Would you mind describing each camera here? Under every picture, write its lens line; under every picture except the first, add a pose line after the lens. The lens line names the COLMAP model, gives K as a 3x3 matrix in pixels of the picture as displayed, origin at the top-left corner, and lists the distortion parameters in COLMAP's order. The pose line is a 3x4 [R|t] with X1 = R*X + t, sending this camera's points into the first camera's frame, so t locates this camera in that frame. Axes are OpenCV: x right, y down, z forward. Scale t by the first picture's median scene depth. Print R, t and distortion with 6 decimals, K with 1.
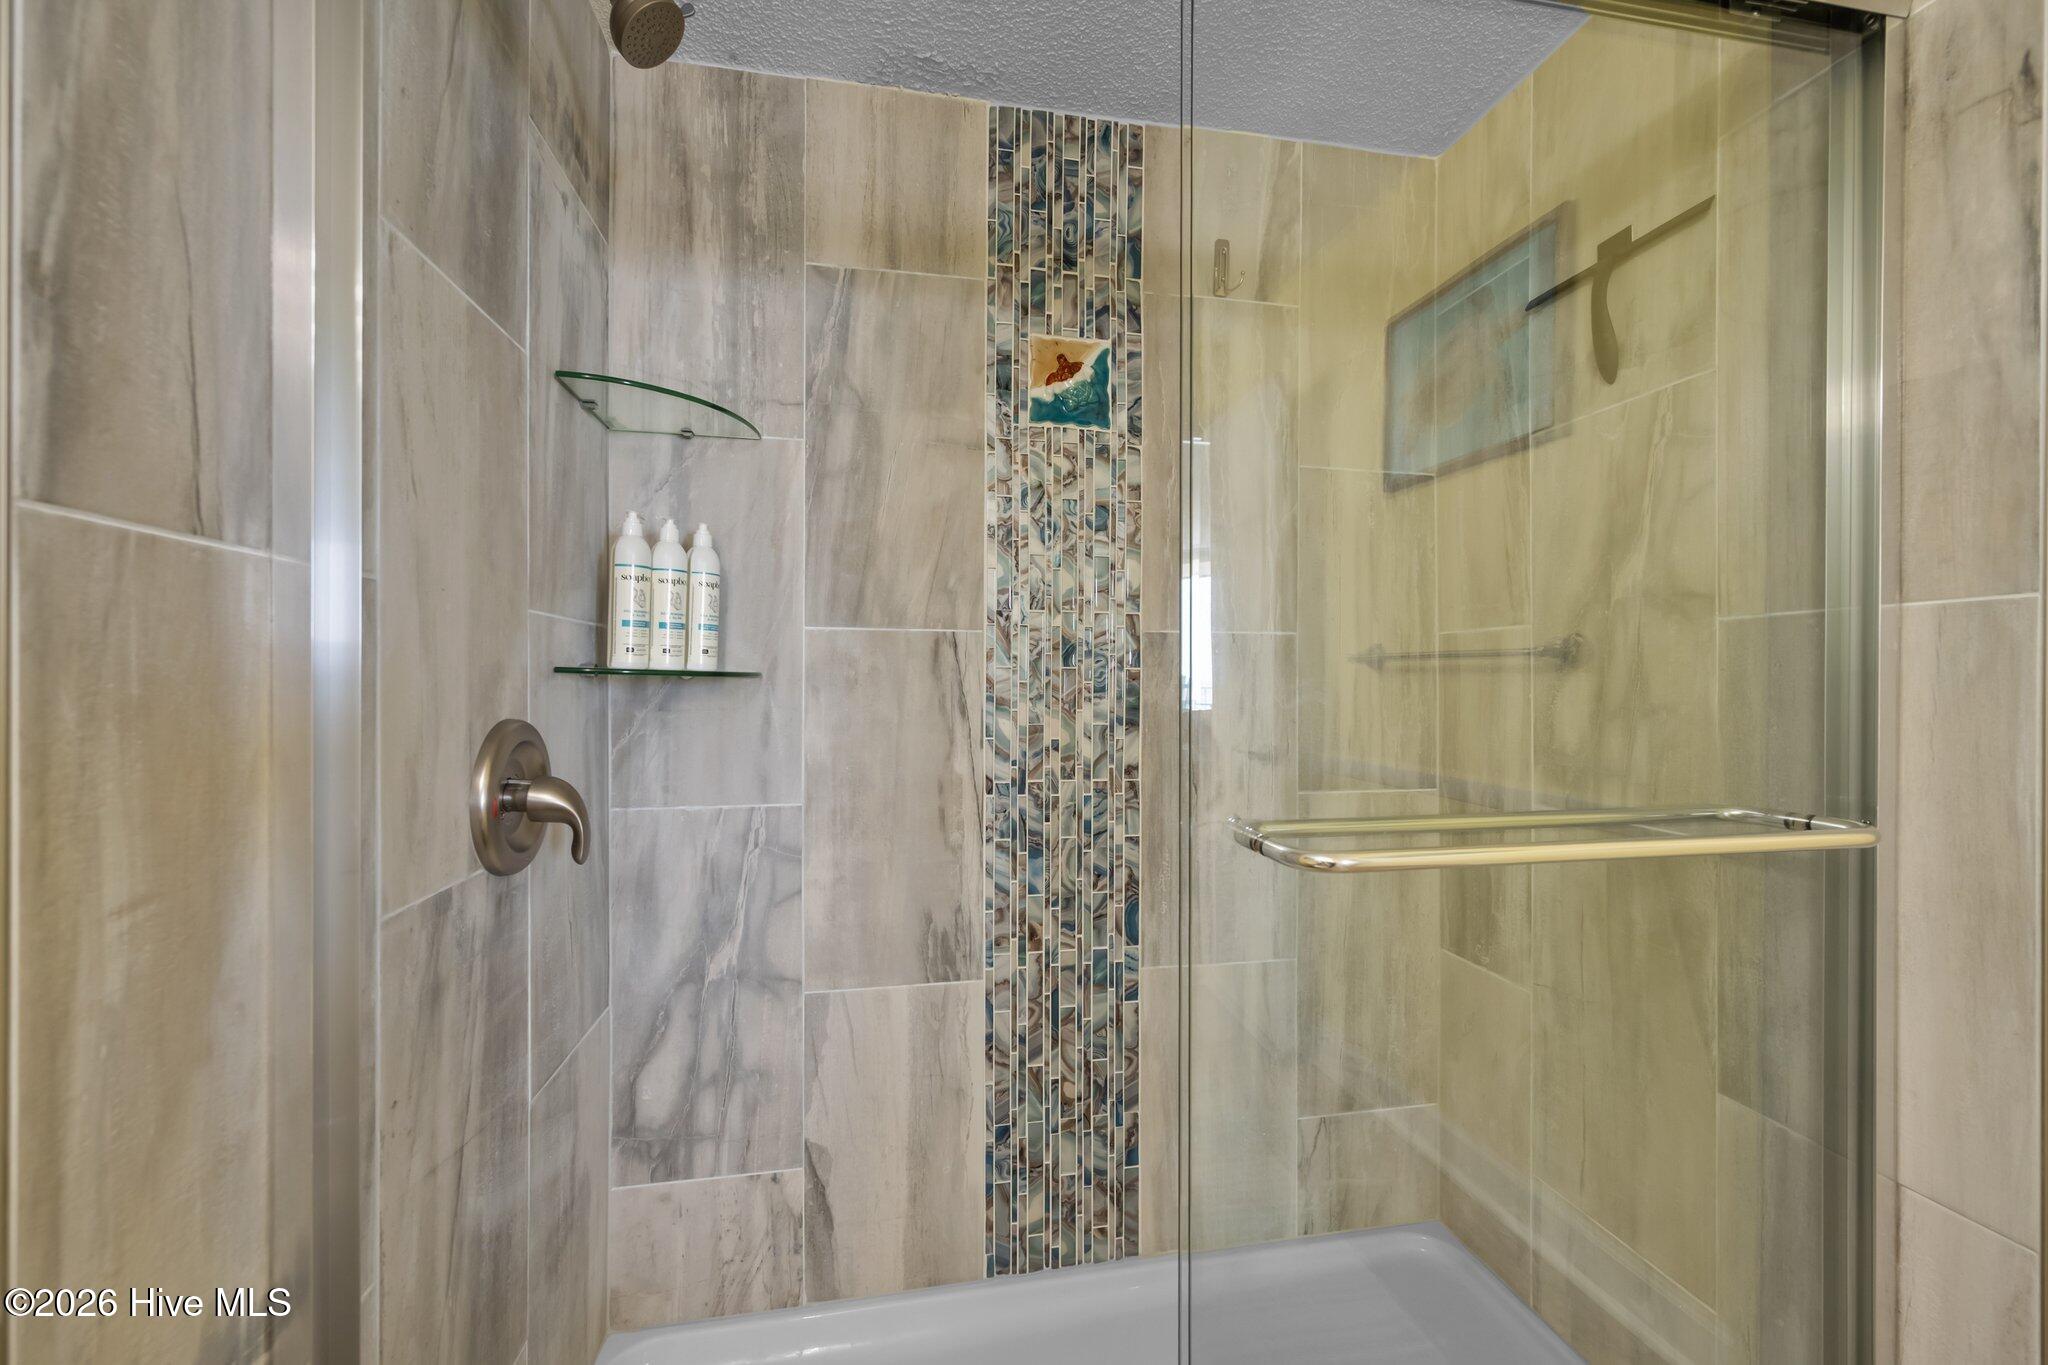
lens RADIAL K [[810.8, 0, 1024.9], [0, 810.8, 684.2], [0, 0, 1]] dist [0.001103, -0.000244]
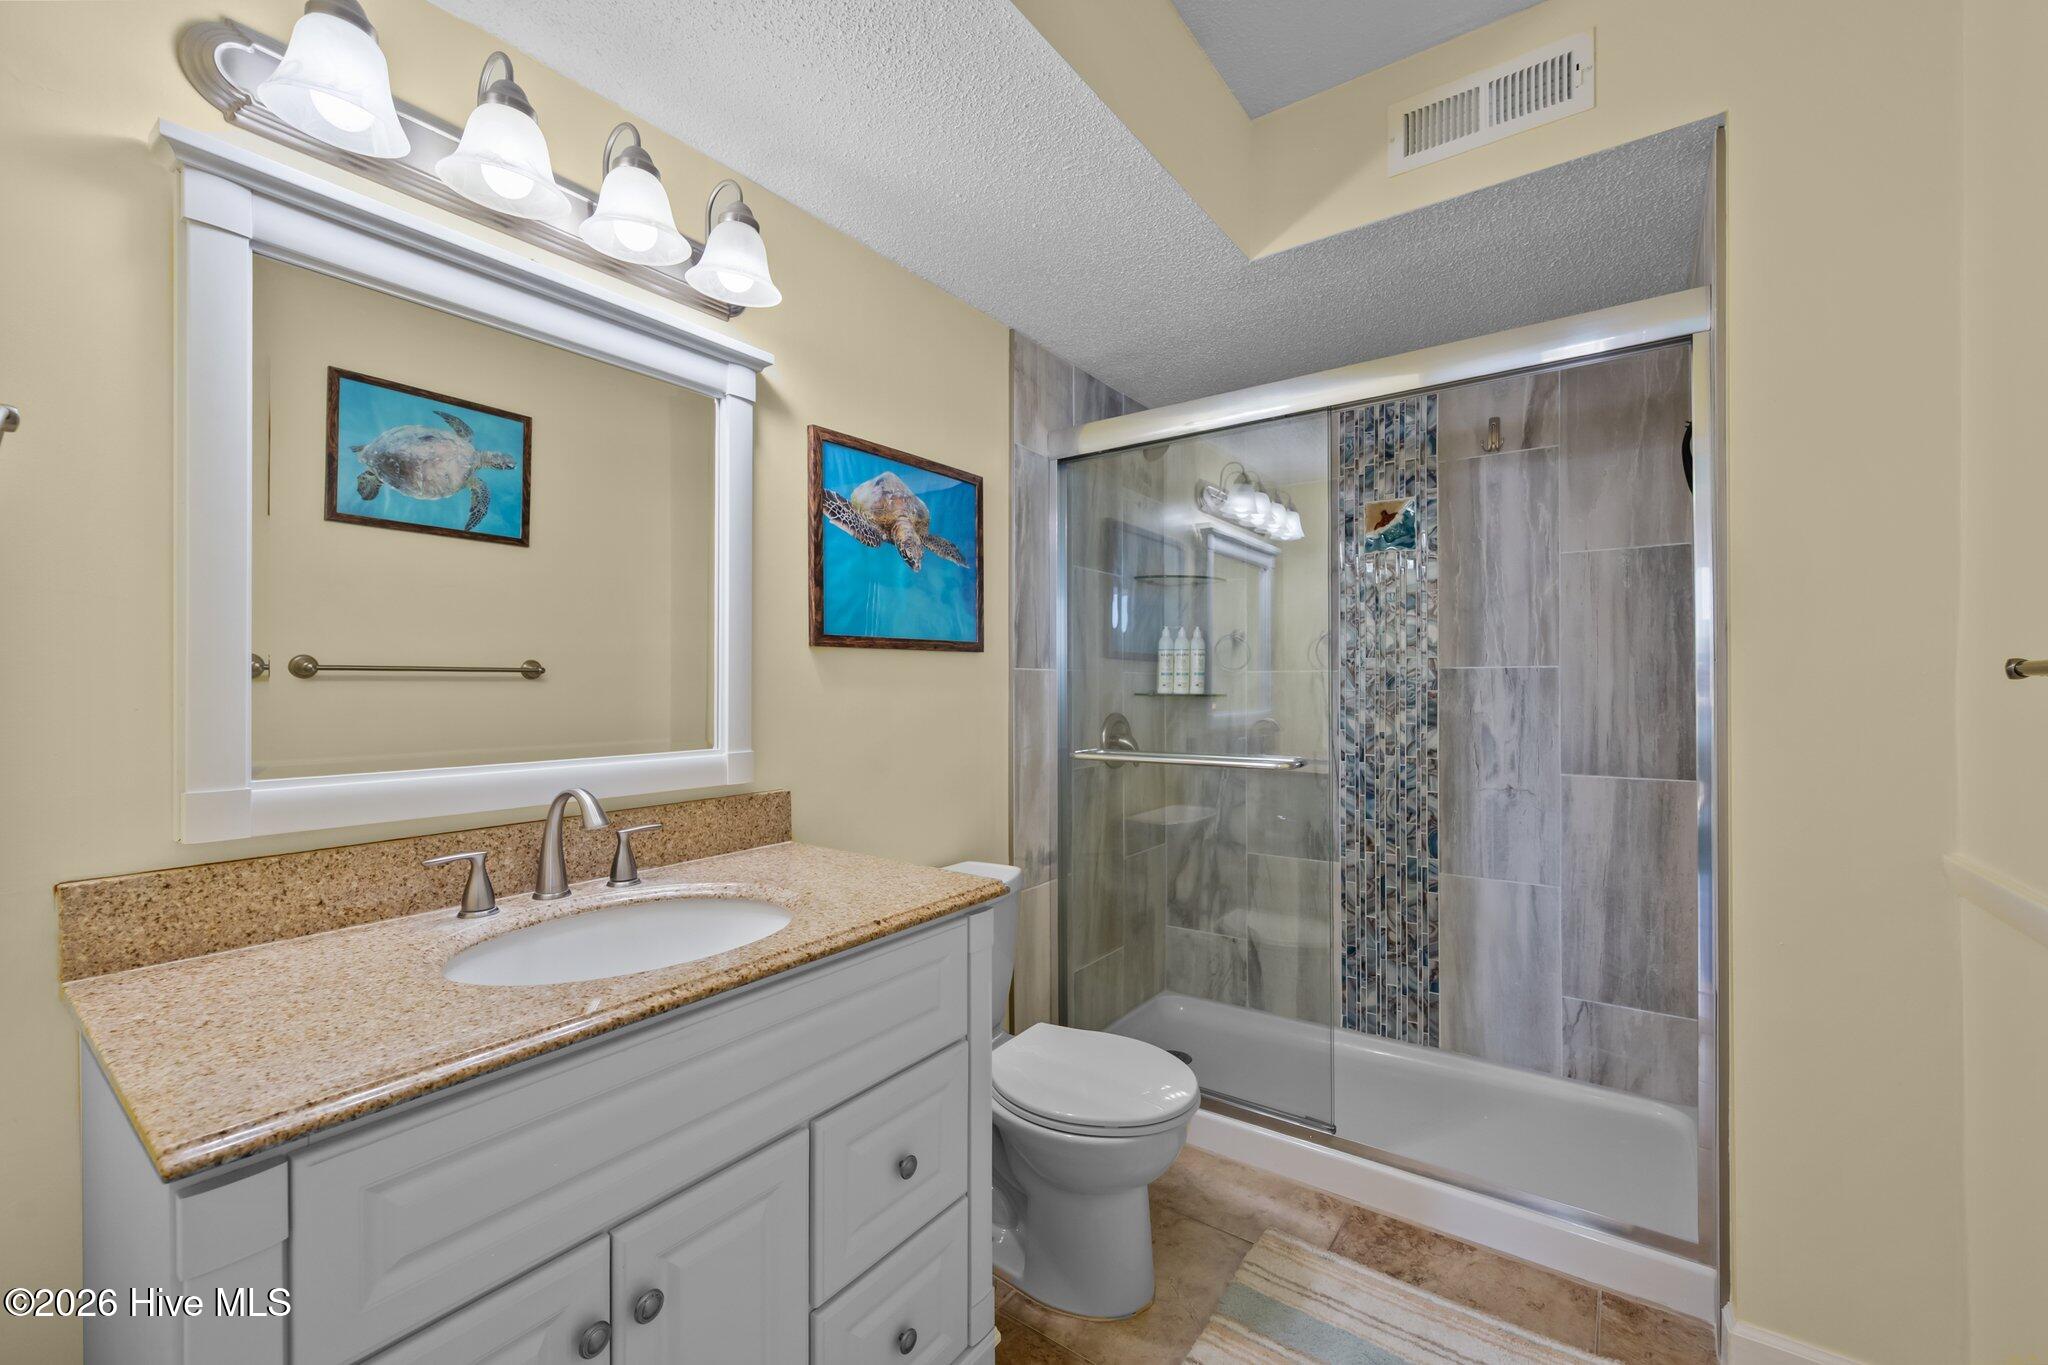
lens RADIAL K [[810.8, 0, 1021.9], [0, 810.8, 698.0], [0, 0, 1]] dist [0.001103, -0.000244]
pose [[0.689271, 0.003031, -0.724497, 0.763549], [0.003151, 0.999969, 0.007182, -0.019633], [0.724497, -0.007233, 0.689240, -0.755911]]
